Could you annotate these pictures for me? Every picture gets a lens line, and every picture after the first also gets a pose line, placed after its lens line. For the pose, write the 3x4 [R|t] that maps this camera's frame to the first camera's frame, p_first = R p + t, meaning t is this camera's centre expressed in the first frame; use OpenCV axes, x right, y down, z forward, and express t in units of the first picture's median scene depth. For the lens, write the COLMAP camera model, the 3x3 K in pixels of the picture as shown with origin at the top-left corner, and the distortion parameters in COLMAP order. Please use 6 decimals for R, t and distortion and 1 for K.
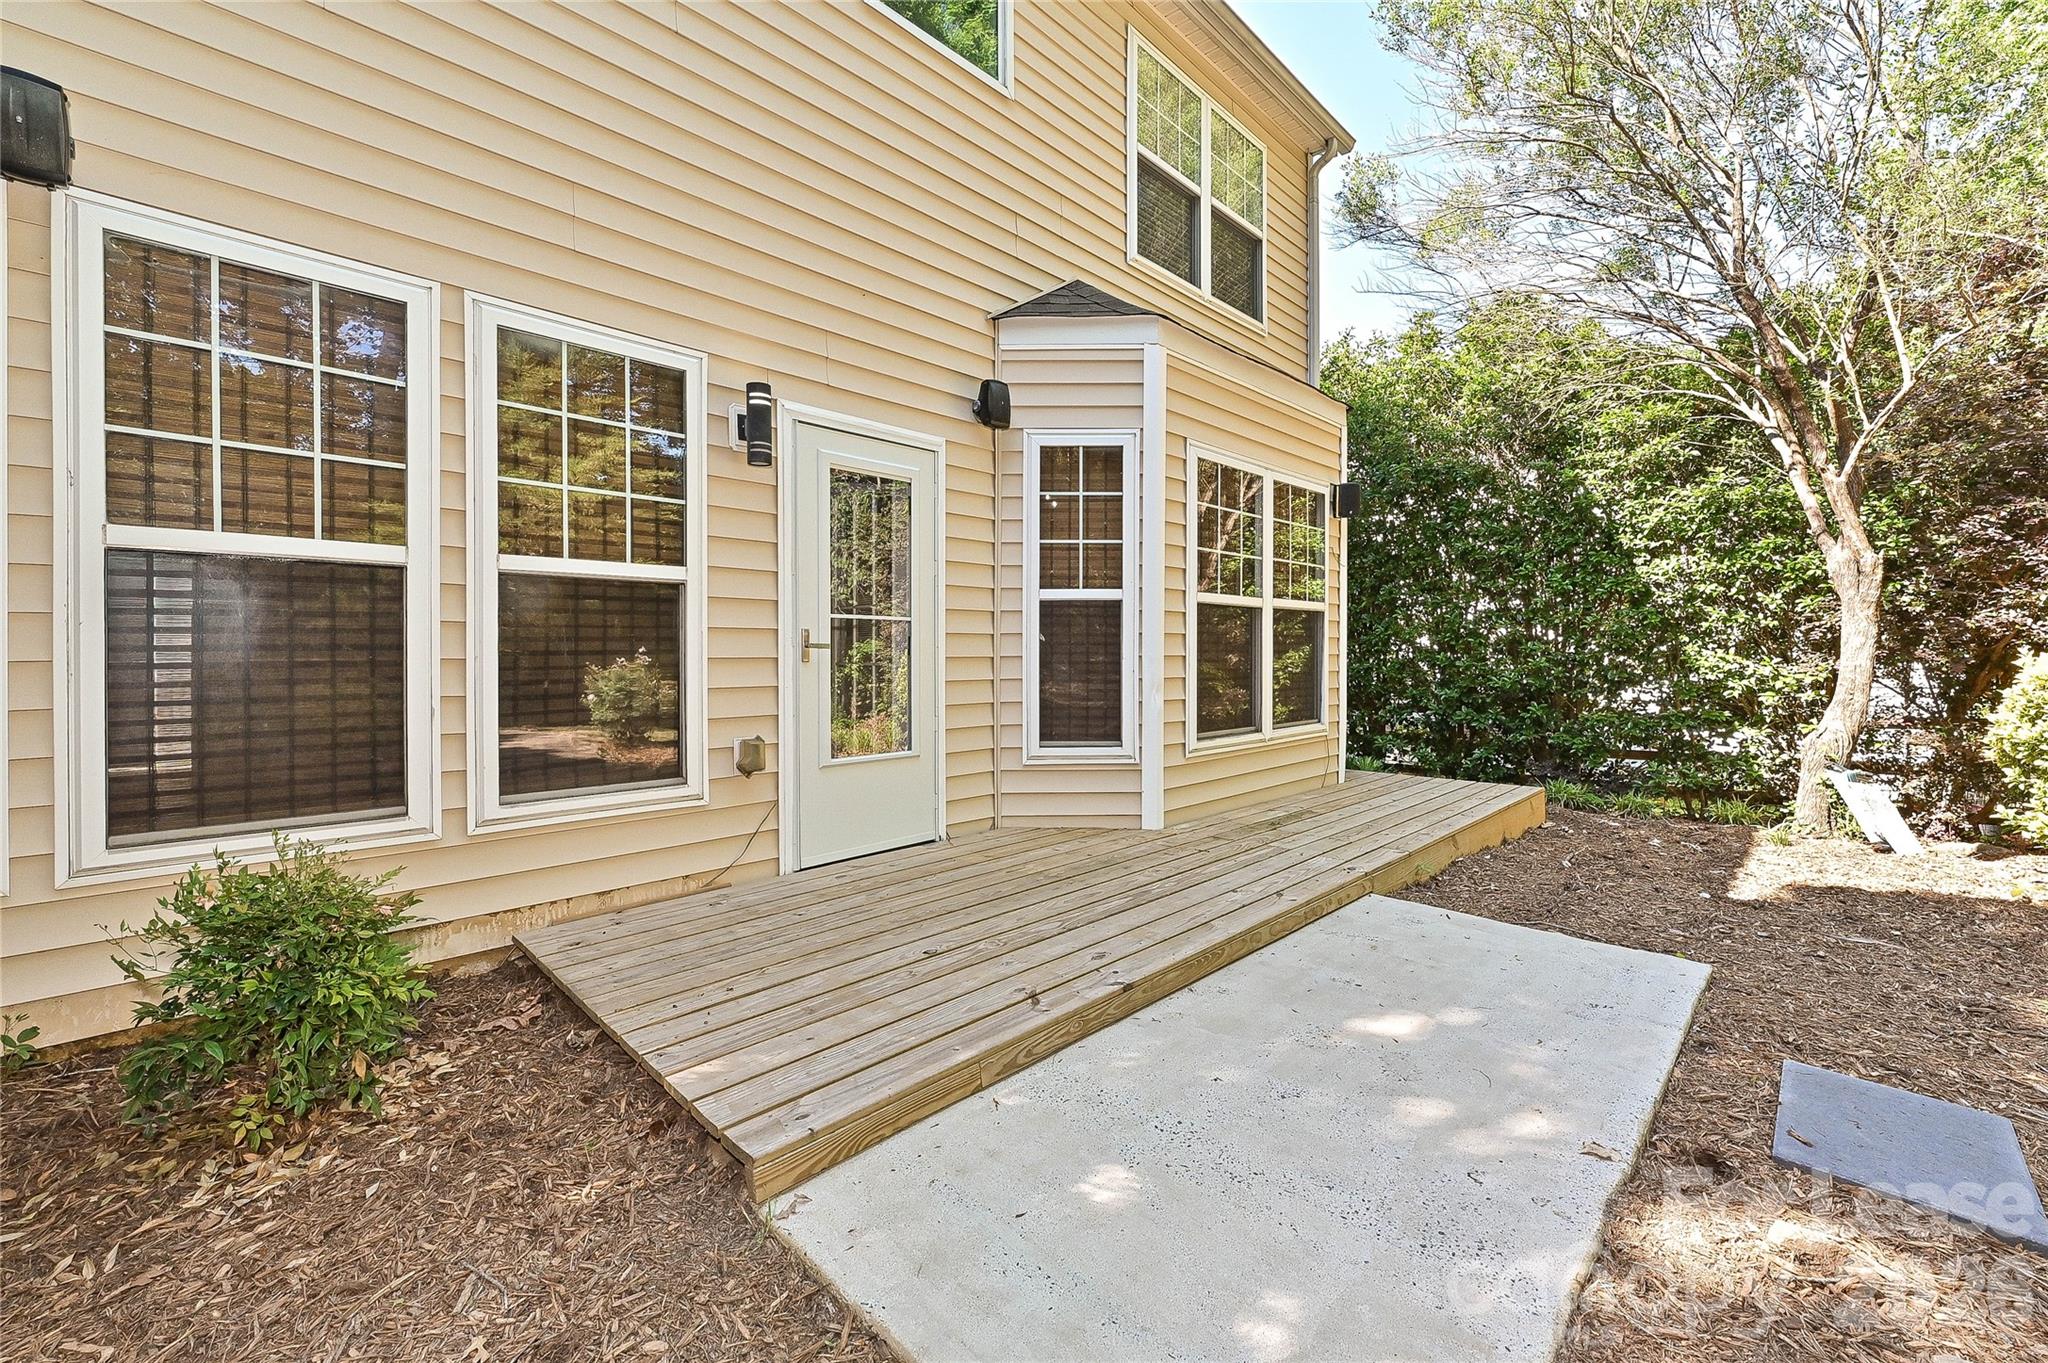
lens RADIAL K [[822.4, 0, 1019.3], [0, 822.4, 668.3], [0, 0, 1]] dist [-0.006520, 0.001089]
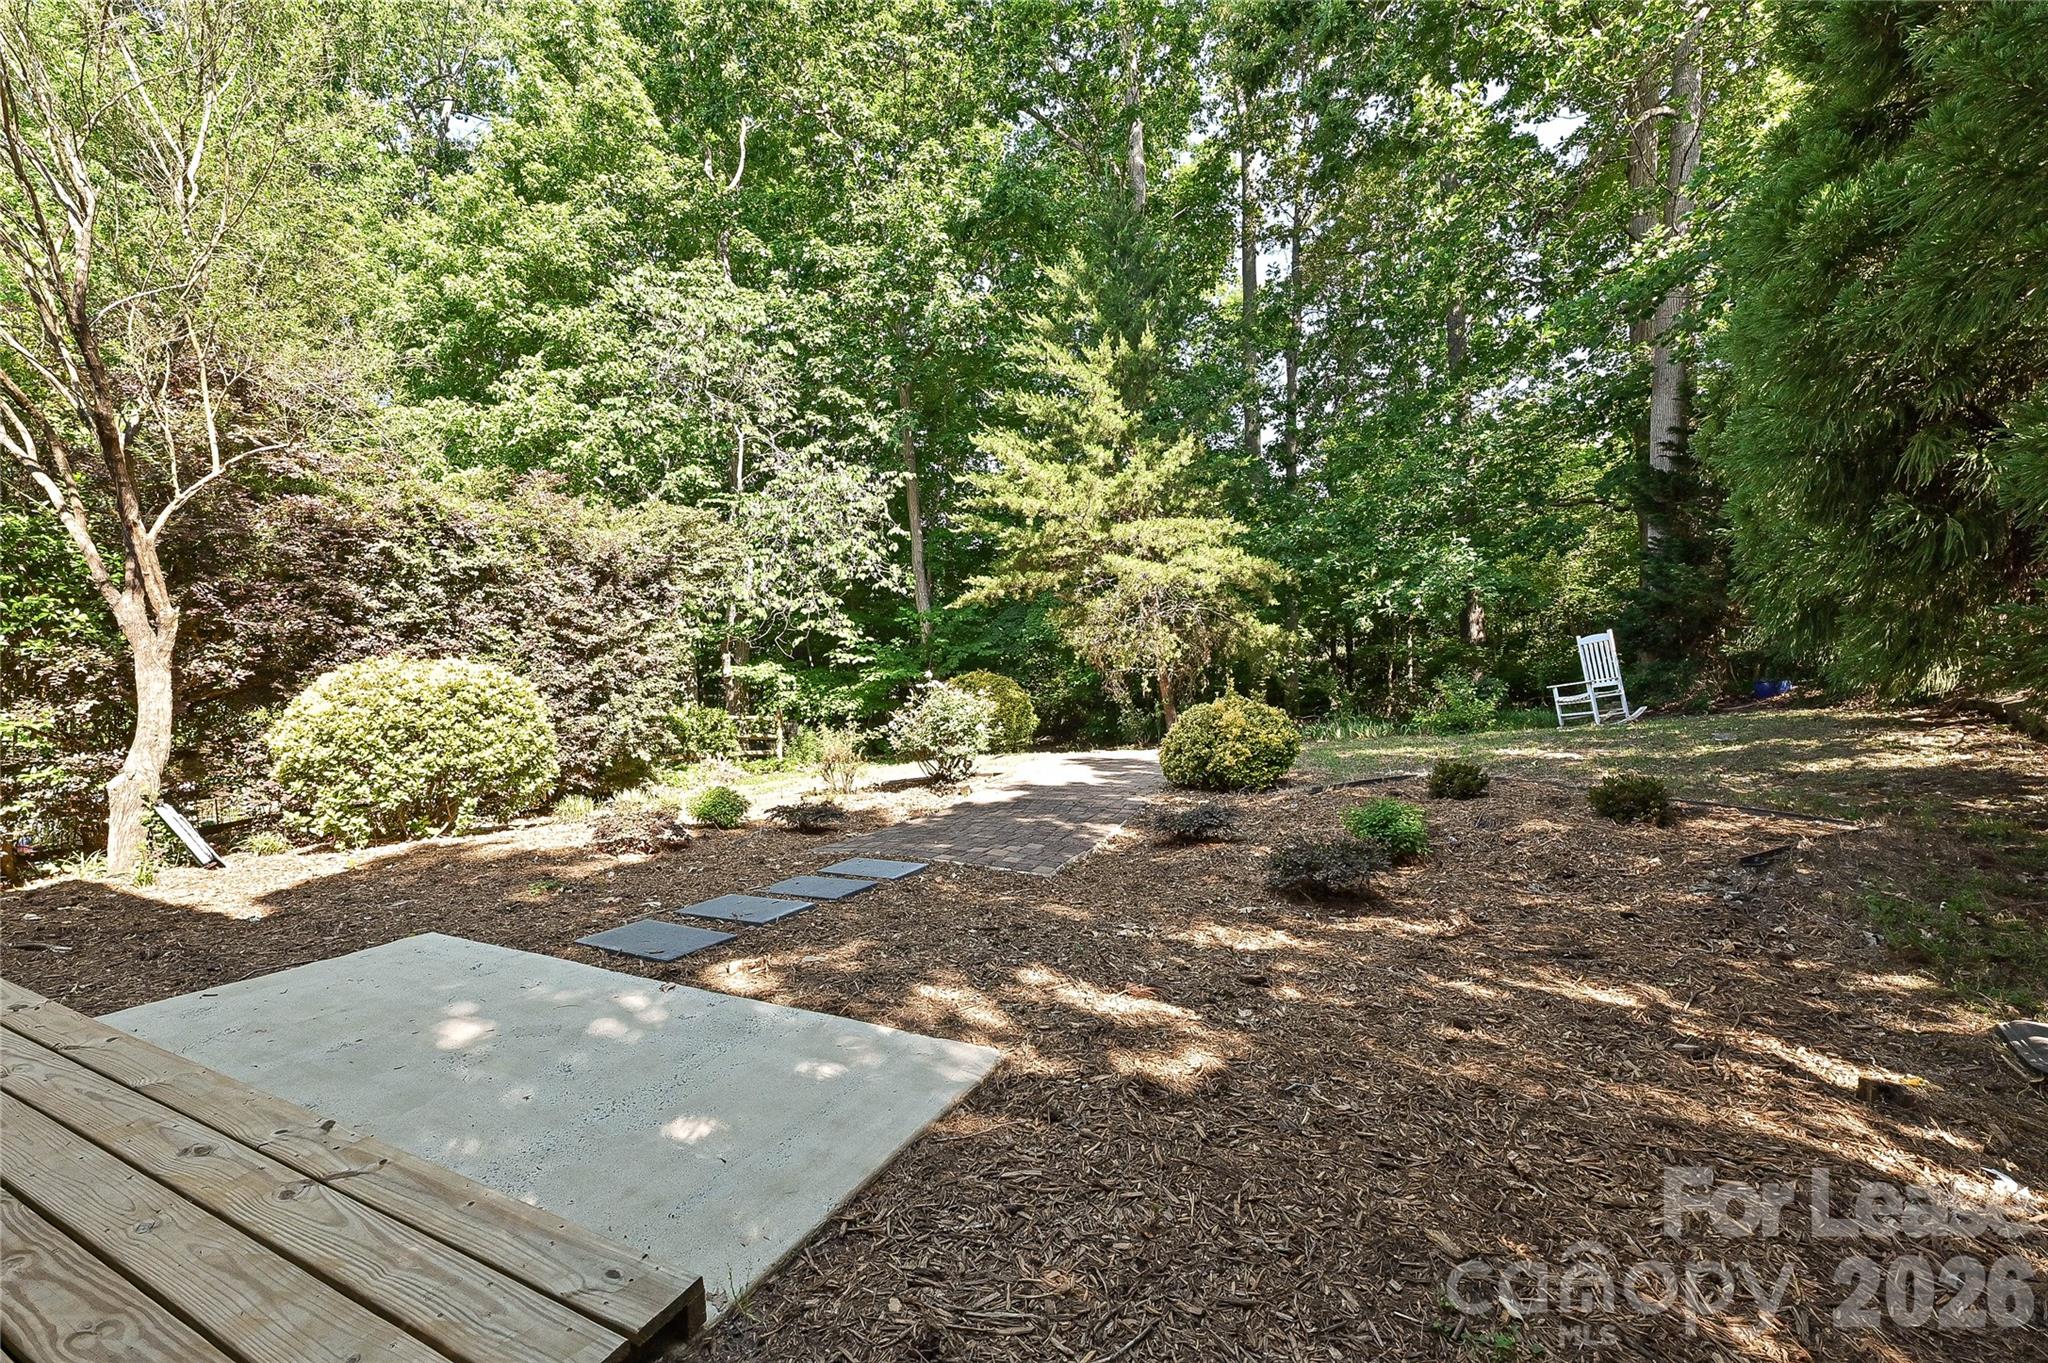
lens RADIAL K [[822.4, 0, 1006.5], [0, 822.4, 681.5], [0, 0, 1]] dist [-0.006520, 0.001089]
pose [[-0.314580, 0.005940, 0.949212, -0.402089], [0.031950, 0.999480, 0.004334, -0.009898], [-0.948693, 0.031691, -0.314606, 0.303505]]
